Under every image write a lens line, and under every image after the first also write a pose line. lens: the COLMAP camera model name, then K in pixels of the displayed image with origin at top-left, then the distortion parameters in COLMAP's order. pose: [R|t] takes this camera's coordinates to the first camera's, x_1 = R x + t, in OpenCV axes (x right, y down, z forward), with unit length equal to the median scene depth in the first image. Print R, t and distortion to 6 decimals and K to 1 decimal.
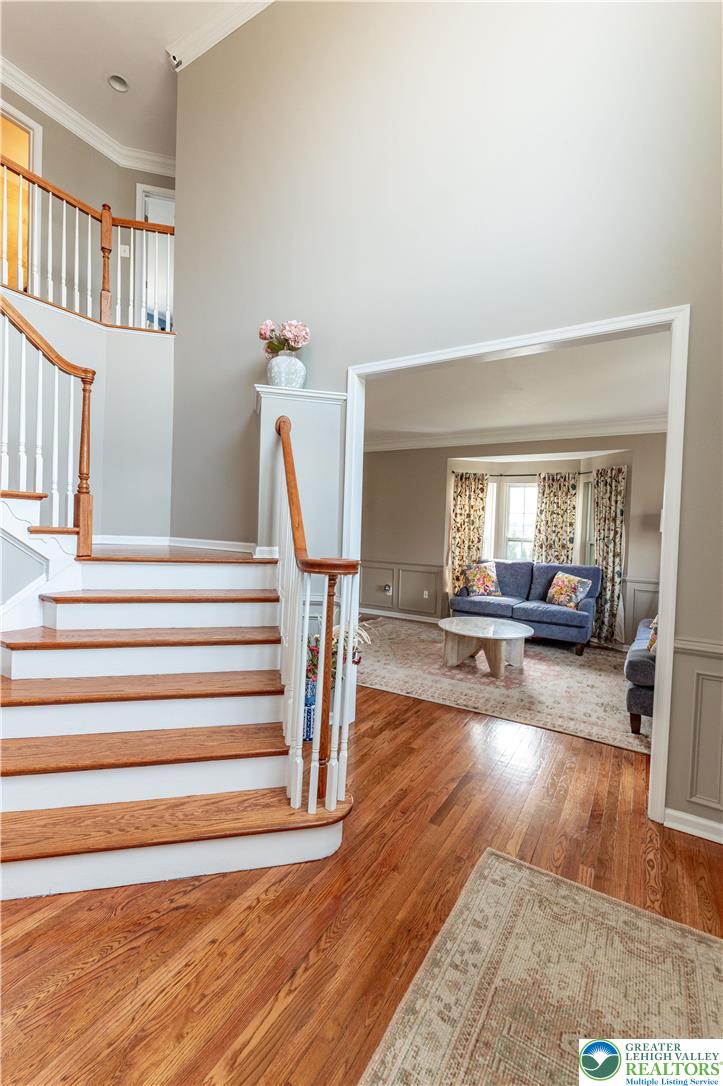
lens RADIAL K [[468.2, 0, 360.2], [0, 468.2, 542.4], [0, 0, 1]] dist [0.001066, 0.000093]
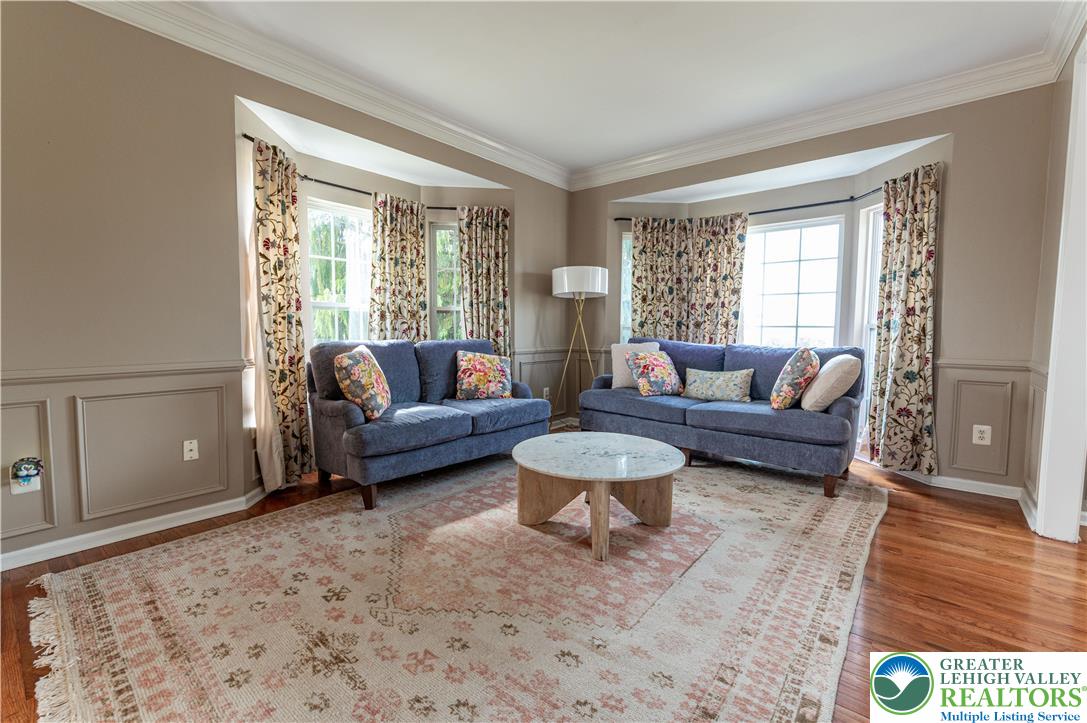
lens RADIAL K [[468.6, 0, 541.4], [0, 468.6, 356.2], [0, 0, 1]] dist [0.001066, 0.000093]
pose [[0.144112, -0.091533, 0.985319, -0.216653], [0.034420, 0.995574, 0.087451, 0.016454], [-0.988963, 0.021312, 0.146625, 0.797958]]
